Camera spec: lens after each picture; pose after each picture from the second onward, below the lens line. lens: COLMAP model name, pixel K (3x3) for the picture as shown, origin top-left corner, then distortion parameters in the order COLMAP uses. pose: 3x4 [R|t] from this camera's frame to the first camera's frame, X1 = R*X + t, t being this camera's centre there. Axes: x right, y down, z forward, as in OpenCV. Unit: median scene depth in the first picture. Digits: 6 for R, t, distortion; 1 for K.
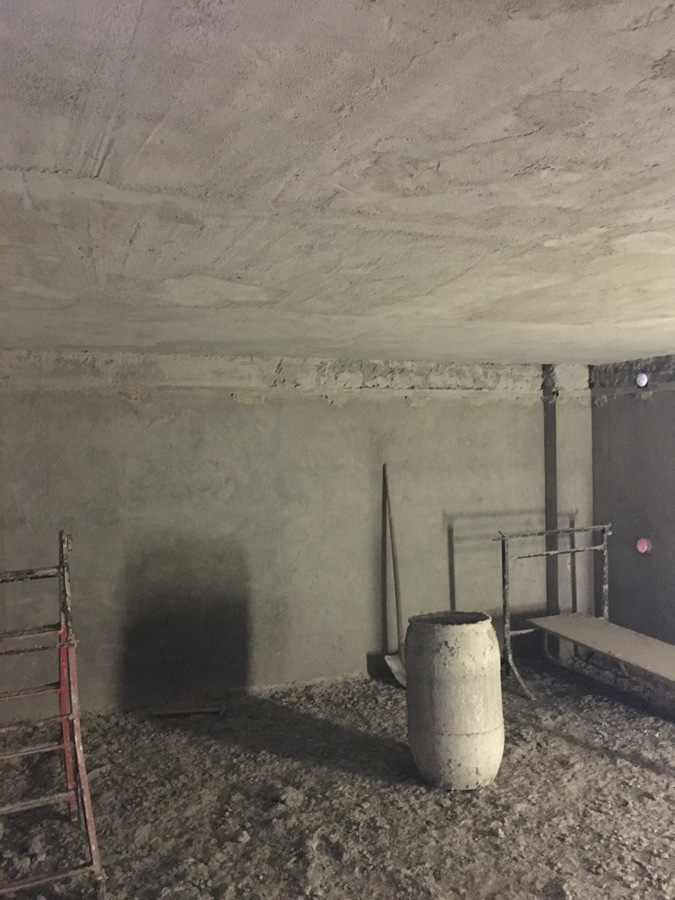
lens RADIAL K [[768.8, 0, 337.5], [0, 768.8, 450.0], [0, 0, 1]] dist [0.124879, -0.180845]
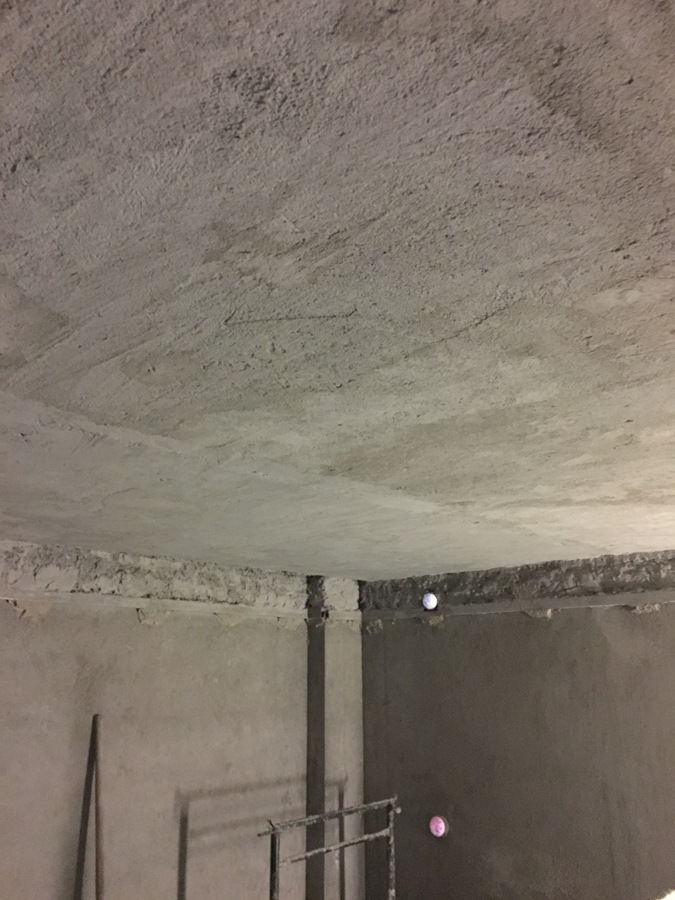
lens RADIAL K [[768.8, 0, 337.5], [0, 768.8, 450.0], [0, 0, 1]] dist [0.124879, -0.180845]
pose [[0.904777, 0.129300, 0.405782, -0.048123], [-0.004758, 0.955808, -0.293954, -0.001688], [-0.425858, 0.264032, 0.865409, 0.278008]]
